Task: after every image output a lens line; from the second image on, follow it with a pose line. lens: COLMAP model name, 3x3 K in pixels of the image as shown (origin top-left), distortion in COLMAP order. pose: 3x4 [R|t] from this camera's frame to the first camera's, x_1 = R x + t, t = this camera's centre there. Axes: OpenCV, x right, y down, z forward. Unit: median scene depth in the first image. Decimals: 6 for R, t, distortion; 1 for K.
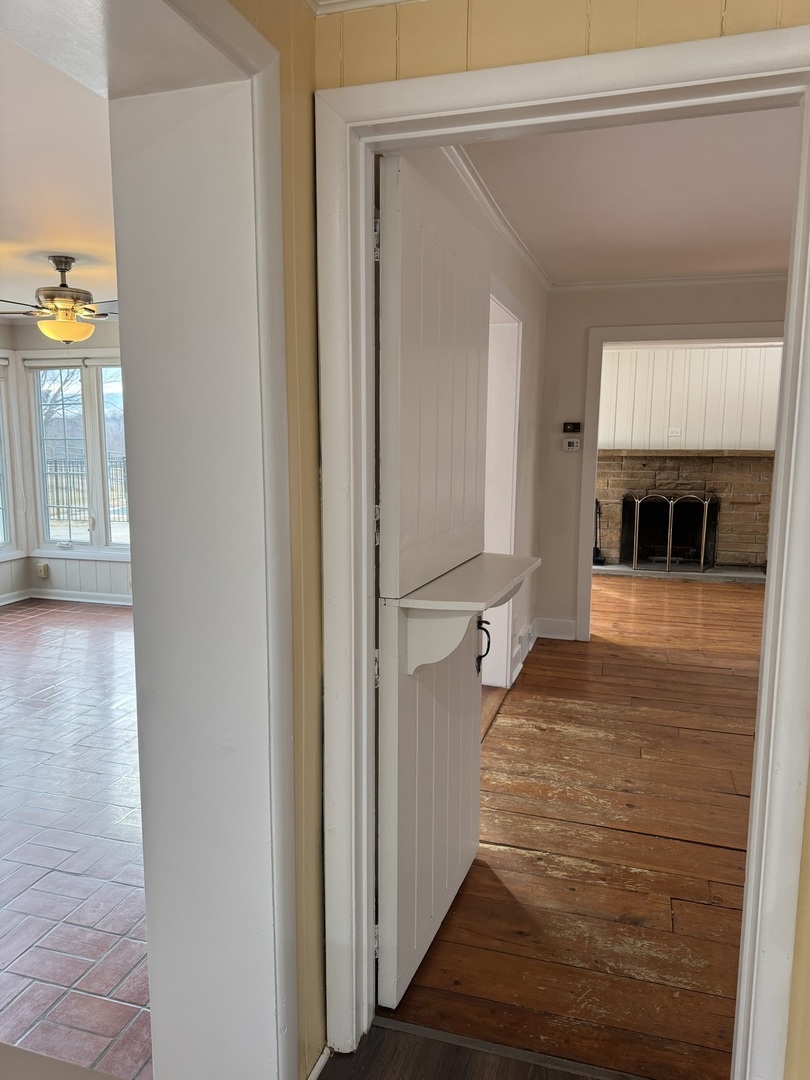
lens RADIAL K [[761.4, 0, 403.0], [0, 761.4, 547.5], [0, 0, 1]] dist [0.048995, -0.047296]
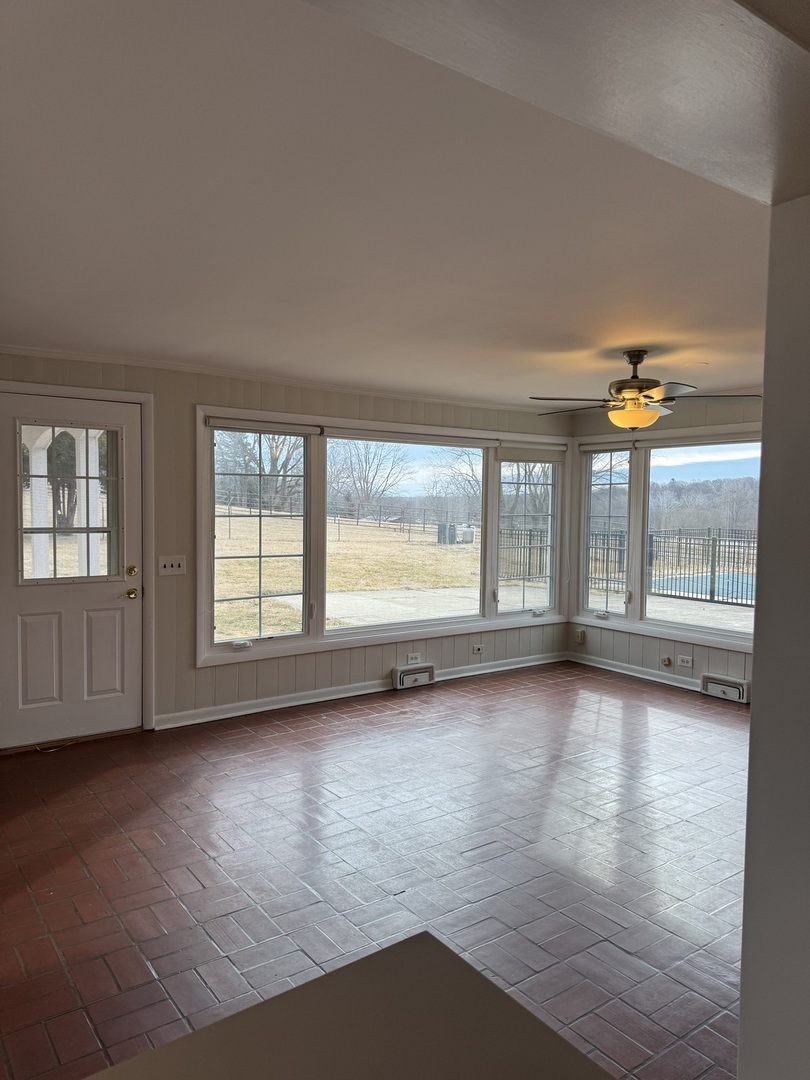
lens RADIAL K [[761.4, 0, 408.7], [0, 761.4, 544.1], [0, 0, 1]] dist [0.048995, -0.047296]
pose [[0.803440, 0.039273, -0.594089, -0.049508], [-0.097460, 0.993038, -0.066159, -0.006896], [0.587355, 0.111054, 0.801674, -0.022027]]
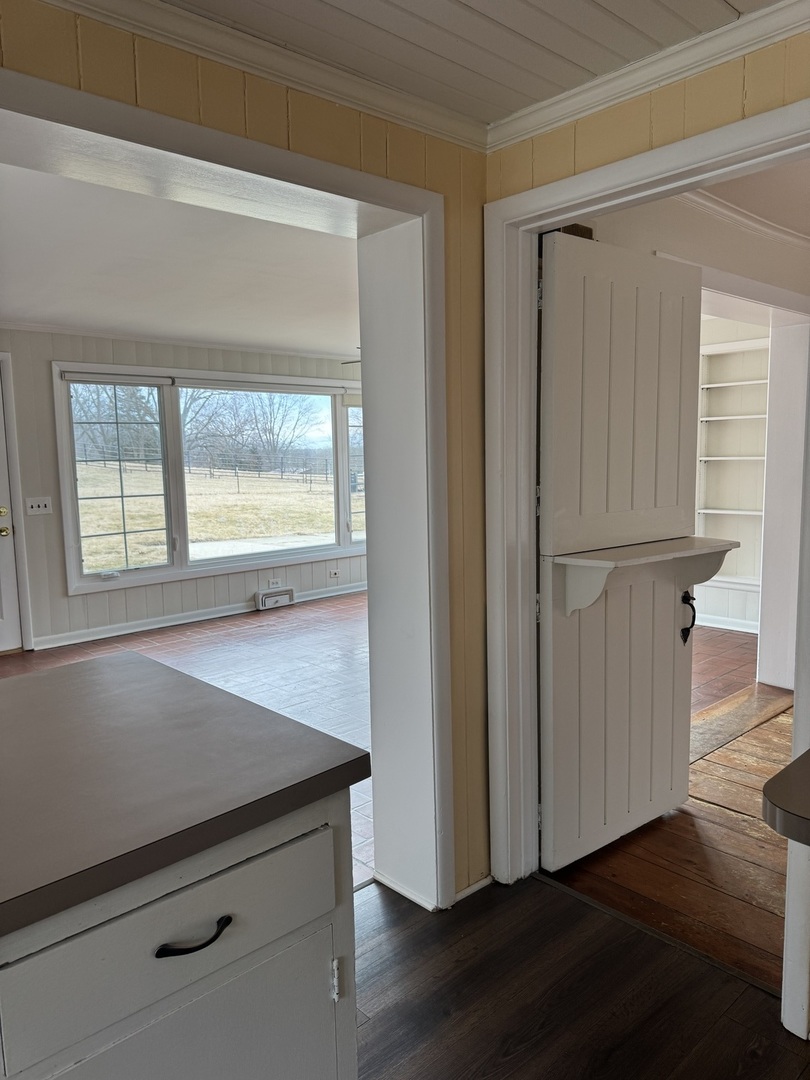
lens RADIAL K [[761.4, 0, 413.5], [0, 761.4, 555.7], [0, 0, 1]] dist [0.048995, -0.047296]
pose [[0.870439, 0.045780, -0.490143, 0.220208], [-0.049967, 0.998741, 0.004549, 0.036396], [0.489734, 0.020531, 0.871630, -0.146784]]
